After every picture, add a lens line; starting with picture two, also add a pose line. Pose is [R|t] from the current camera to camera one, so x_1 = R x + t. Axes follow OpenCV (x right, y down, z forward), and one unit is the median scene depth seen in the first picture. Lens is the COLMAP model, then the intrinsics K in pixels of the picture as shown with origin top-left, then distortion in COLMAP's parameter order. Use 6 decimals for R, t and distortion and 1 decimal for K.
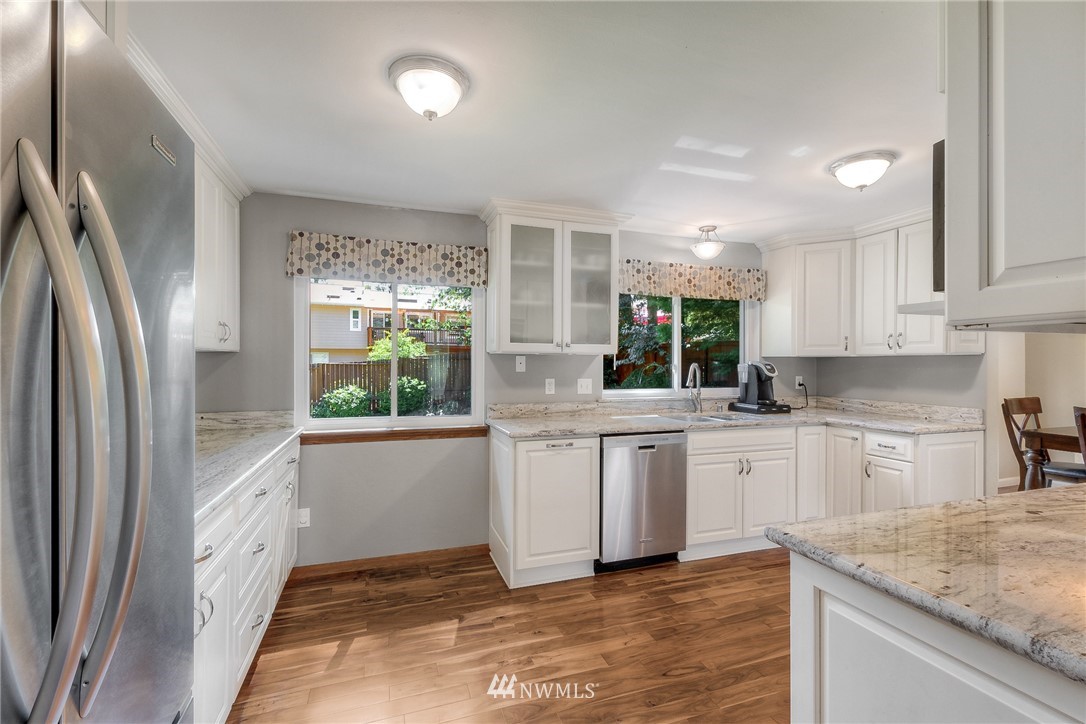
lens RADIAL K [[472.3, 0, 532.7], [0, 472.3, 360.1], [0, 0, 1]] dist [0.000585, 0.001397]
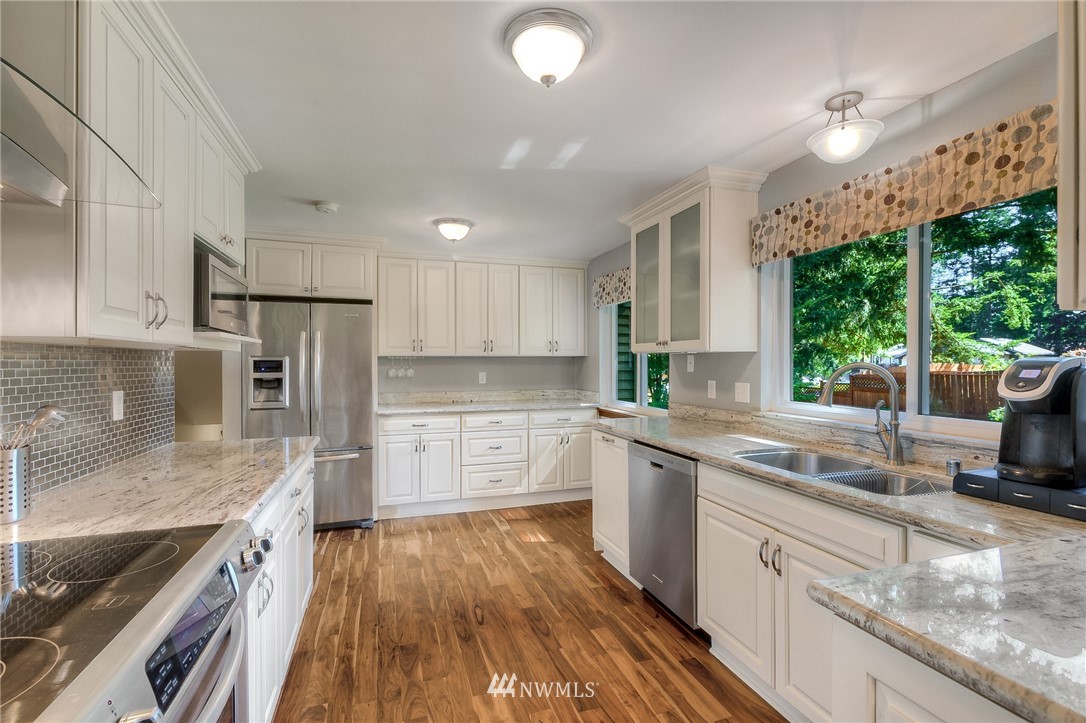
lens RADIAL K [[472.3, 0, 546.1], [0, 472.3, 364.1], [0, 0, 1]] dist [0.000585, 0.001397]
pose [[0.012385, 0.002709, -0.999920, 0.928331], [0.006397, 0.999976, 0.002788, 0.004689], [0.999903, -0.006431, 0.012368, 0.702431]]
